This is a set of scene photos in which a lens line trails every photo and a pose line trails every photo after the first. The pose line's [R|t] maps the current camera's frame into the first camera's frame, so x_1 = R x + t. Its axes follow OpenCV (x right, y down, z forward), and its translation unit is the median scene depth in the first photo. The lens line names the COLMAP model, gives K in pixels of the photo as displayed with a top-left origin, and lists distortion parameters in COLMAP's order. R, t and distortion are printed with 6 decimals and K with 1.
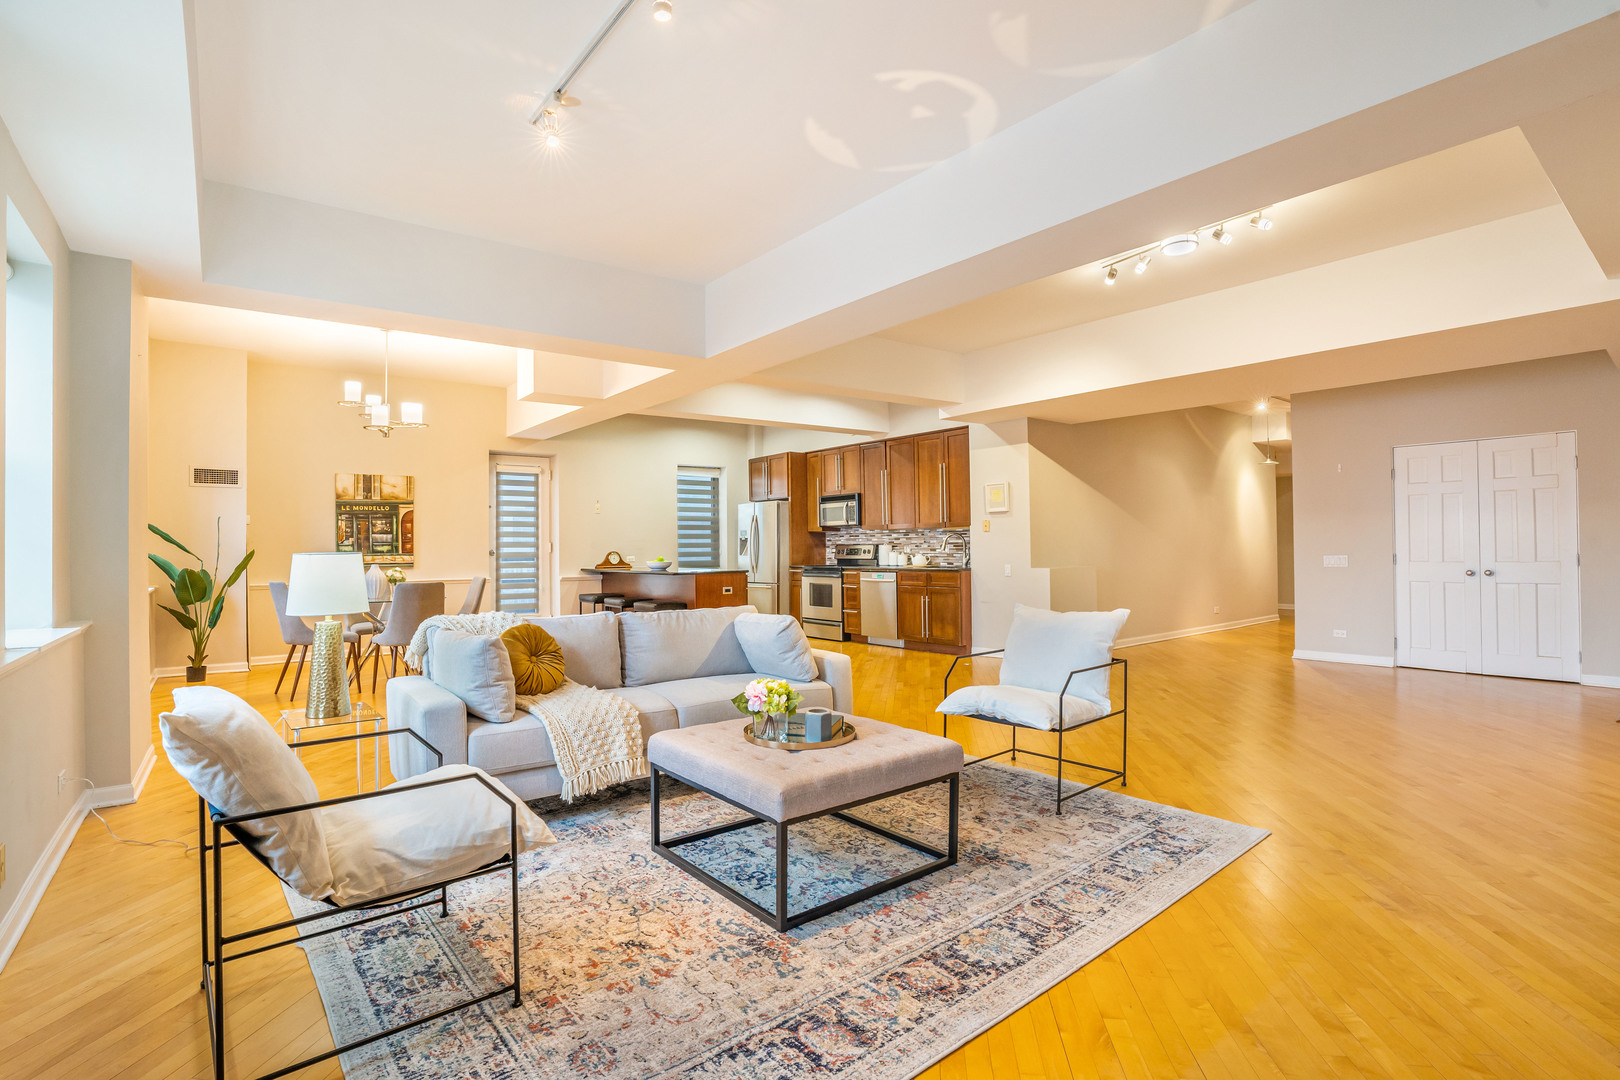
lens RADIAL K [[767.1, 0, 799.6], [0, 767.1, 541.9], [0, 0, 1]] dist [-0.048662, 0.012853]
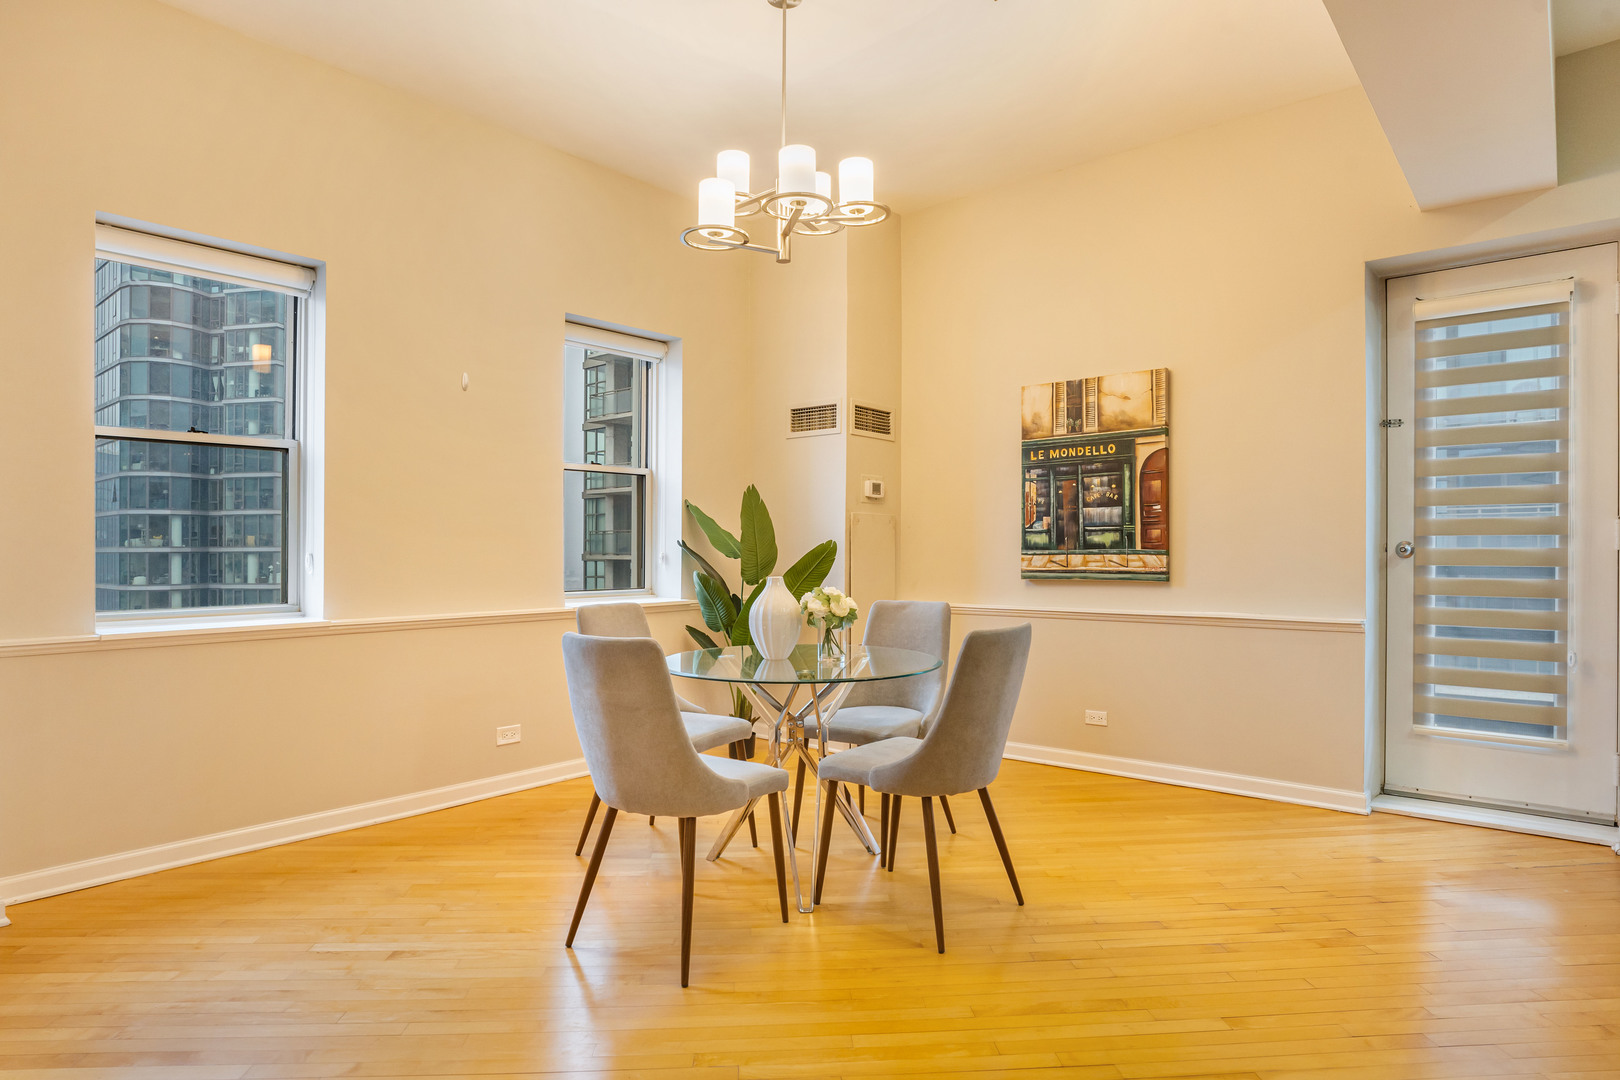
lens RADIAL K [[953.5, 0, 814.9], [0, 953.5, 548.7], [0, 0, 1]] dist [-0.013595, 0.002691]
pose [[0.209449, 0.010380, -0.977764, -0.023331], [0.008555, 0.999886, 0.012448, 0.006122], [0.977782, -0.010972, 0.209337, 0.663701]]
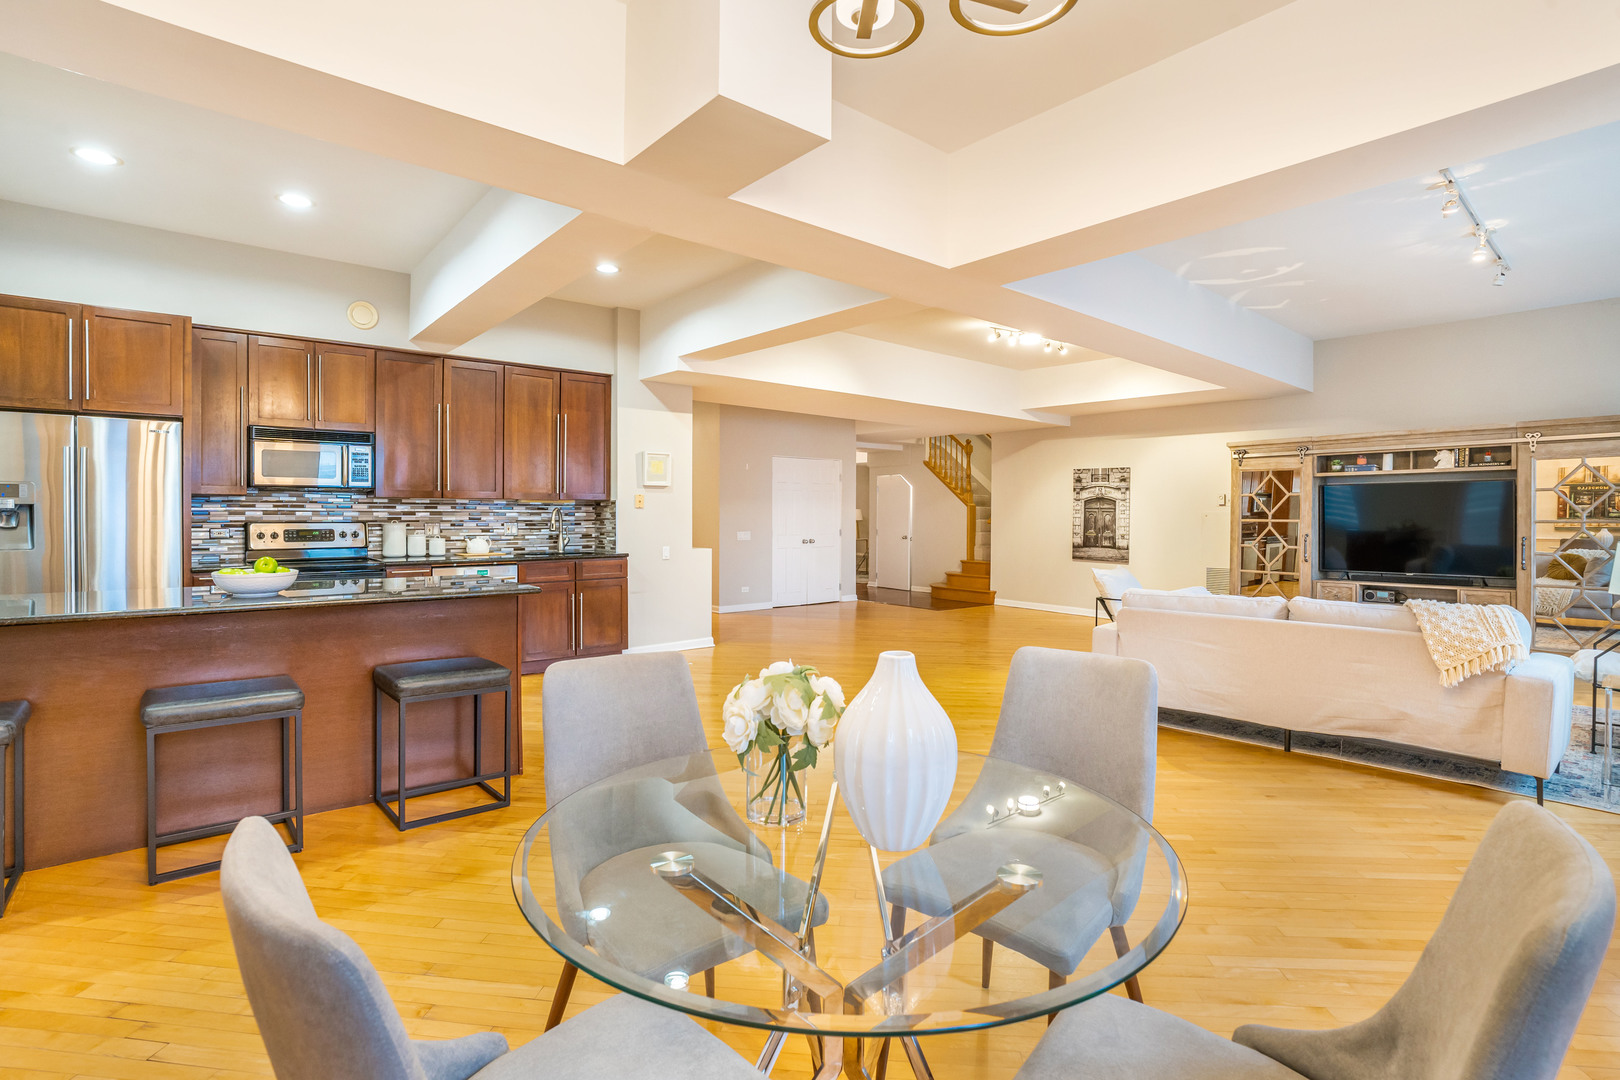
lens RADIAL K [[767.1, 0, 811.6], [0, 767.1, 533.8], [0, 0, 1]] dist [-0.048662, 0.012853]
pose [[-0.045274, -0.018504, 0.998803, -0.540686], [-0.011342, 0.999774, 0.018008, -0.002406], [-0.998910, -0.010513, -0.045474, 0.752898]]
